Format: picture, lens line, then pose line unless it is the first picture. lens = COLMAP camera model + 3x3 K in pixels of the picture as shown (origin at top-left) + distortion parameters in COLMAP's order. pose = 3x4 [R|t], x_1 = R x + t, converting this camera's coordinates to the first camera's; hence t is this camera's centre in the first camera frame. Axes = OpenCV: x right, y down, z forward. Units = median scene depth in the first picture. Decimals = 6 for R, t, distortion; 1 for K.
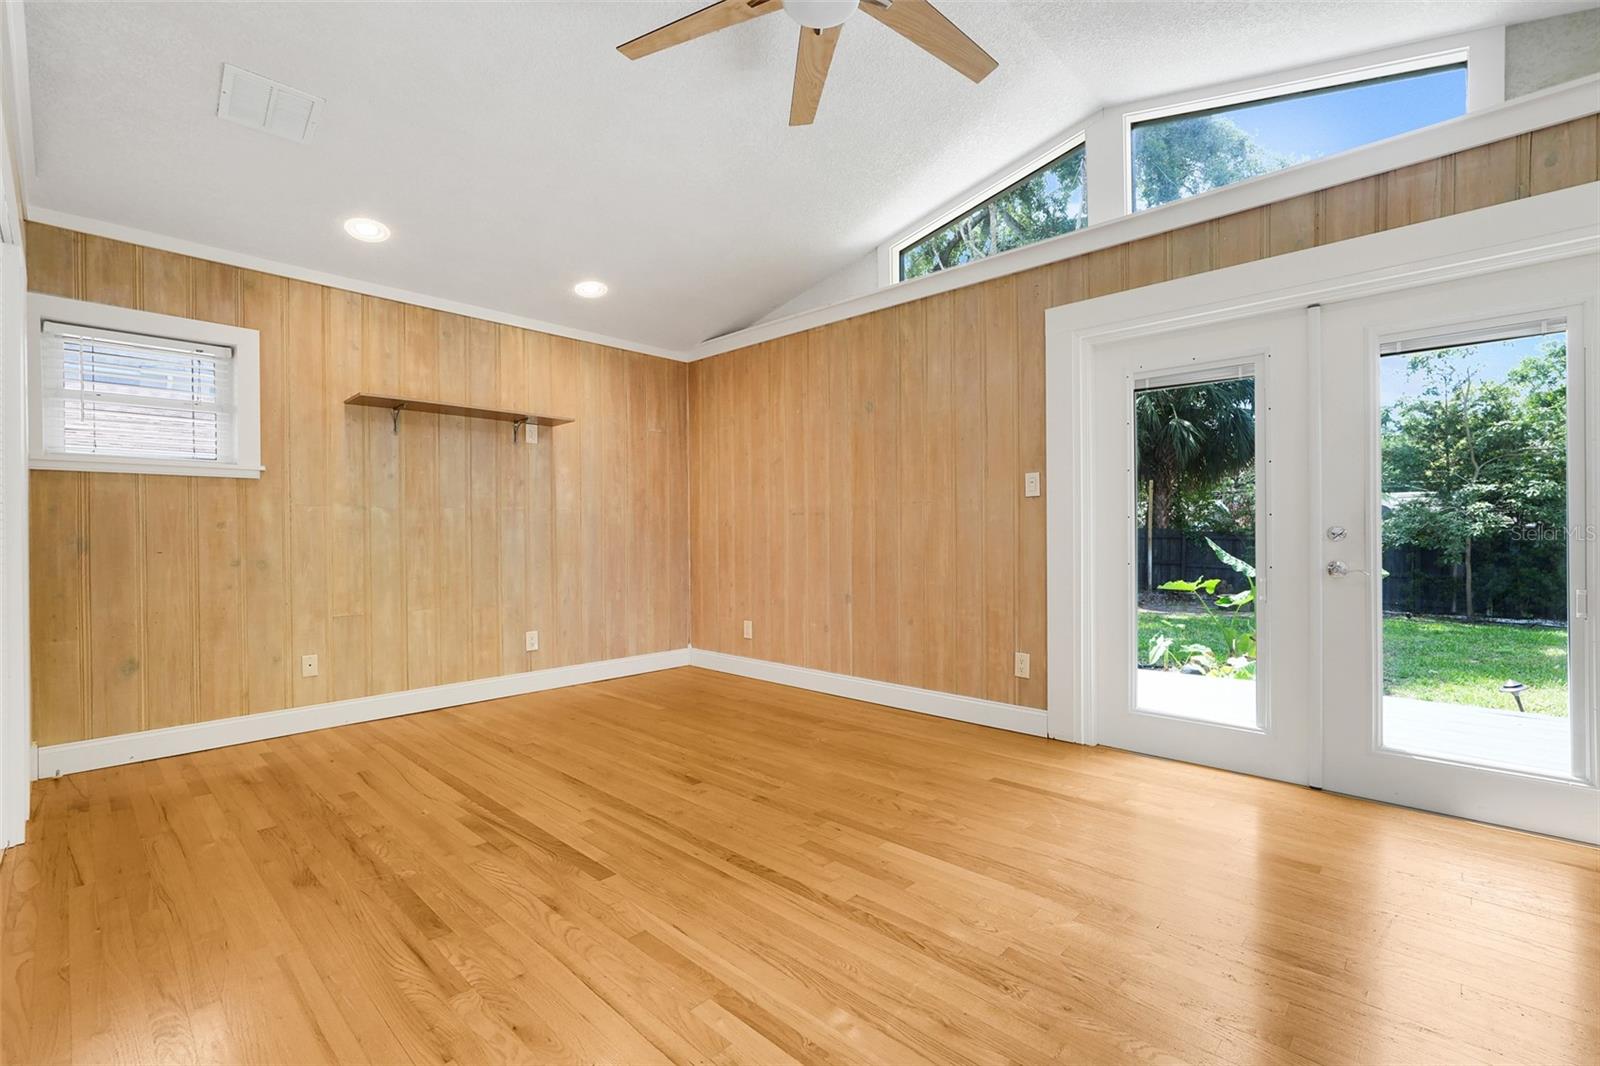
lens RADIAL K [[708.3, 0, 793.6], [0, 708.3, 533.6], [0, 0, 1]] dist [-0.014423, 0.000307]
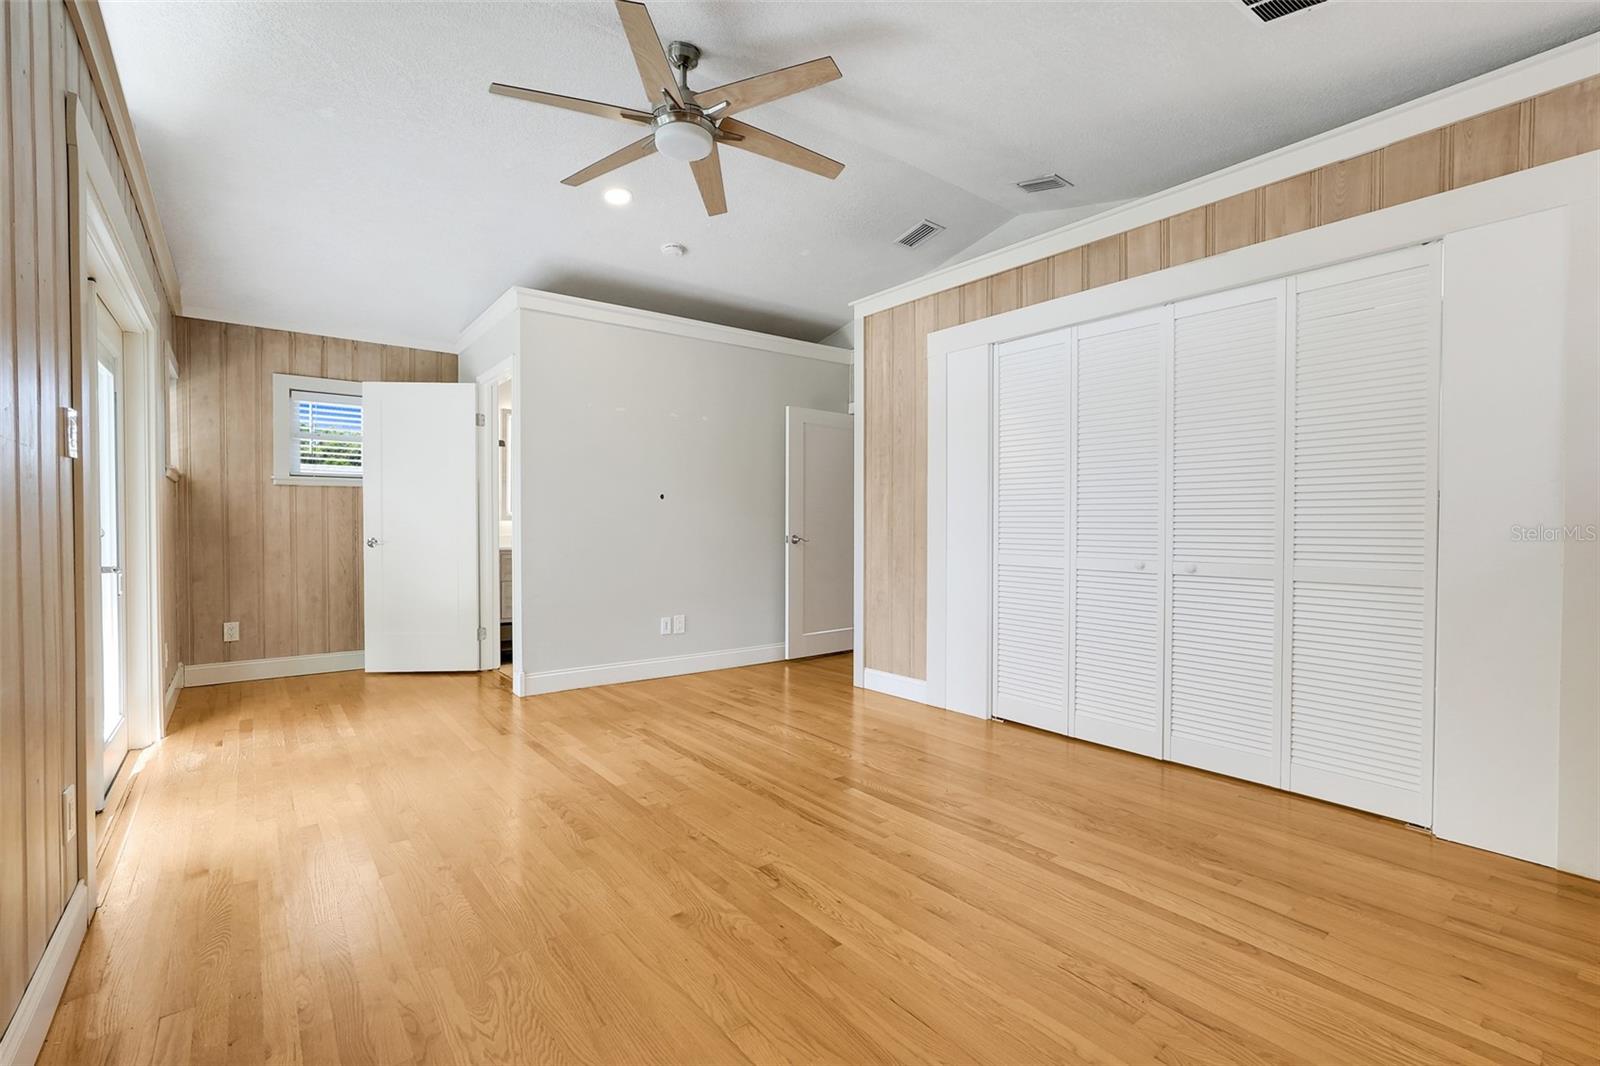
lens RADIAL K [[718.9, 0, 808.8], [0, 718.9, 537.0], [0, 0, 1]] dist [-0.014510, 0.000139]
pose [[-0.991080, 0.001074, 0.133262, -0.214197], [0.003070, 0.999886, 0.014769, -0.001706], [-0.133231, 0.015047, -0.990971, 1.305533]]
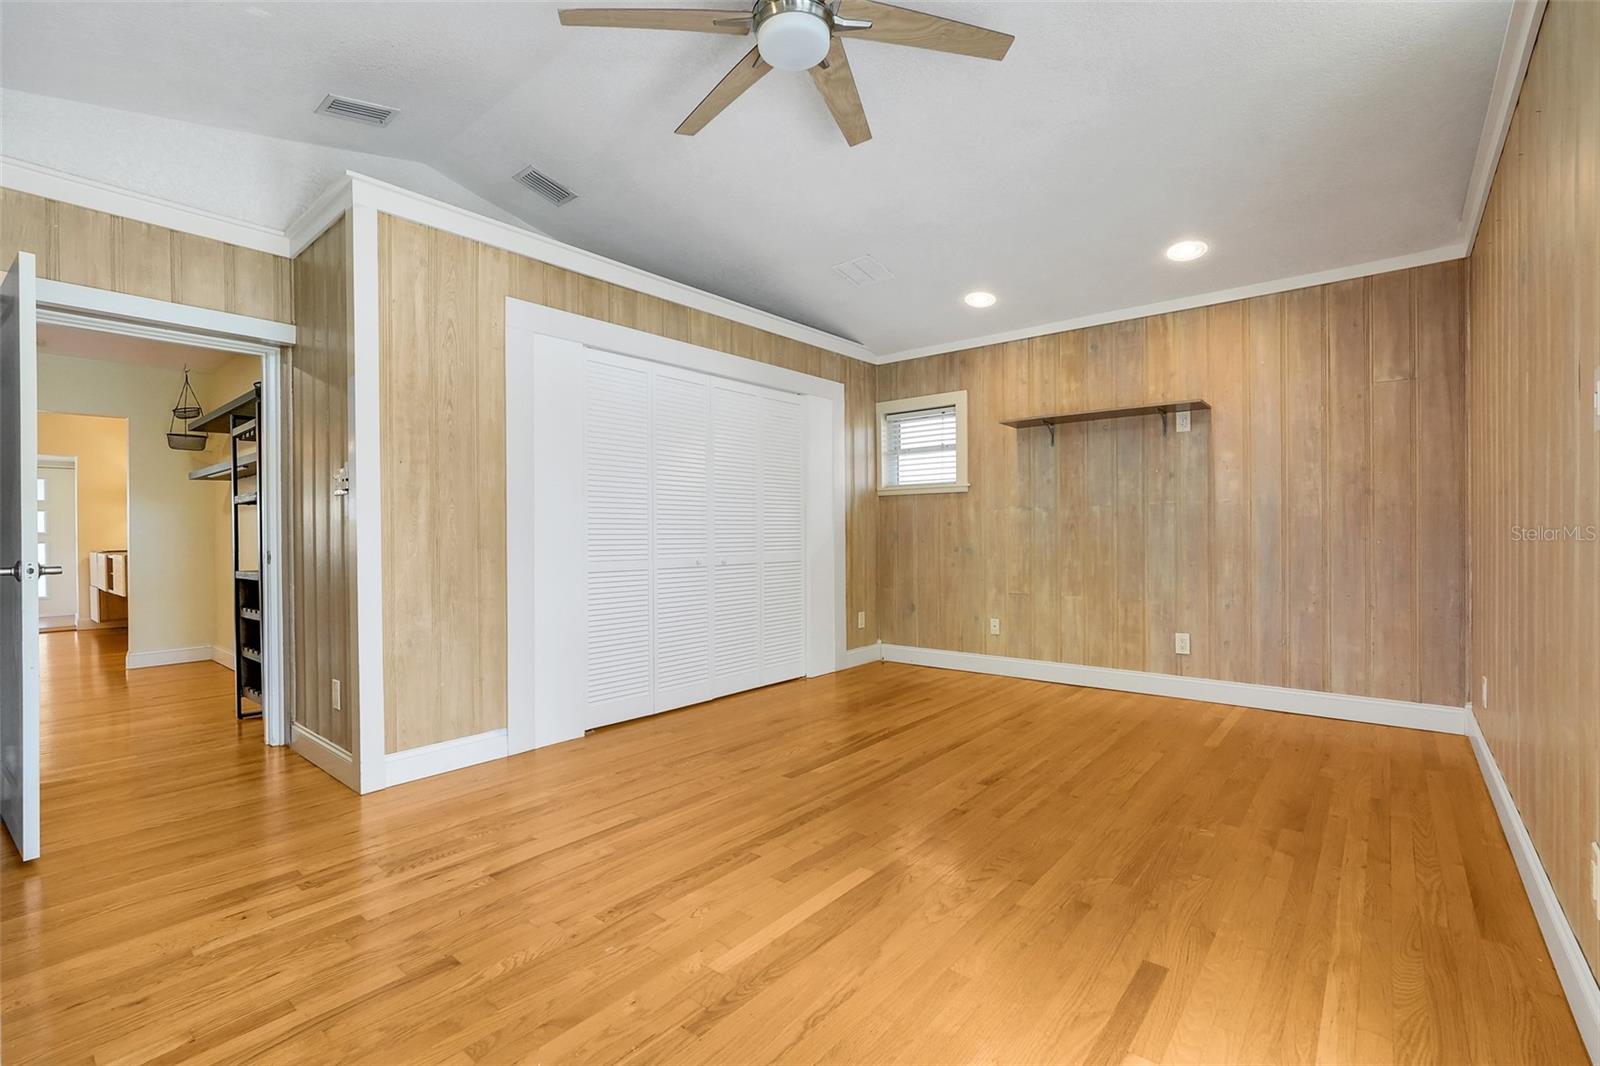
lens RADIAL K [[708.3, 0, 793.6], [0, 708.3, 533.6], [0, 0, 1]] dist [-0.014423, 0.000307]
pose [[0.061365, 0.008525, -0.998079, 0.626935], [0.007468, 0.999932, 0.009000, -0.006972], [0.998087, -0.008006, 0.061297, 0.510001]]
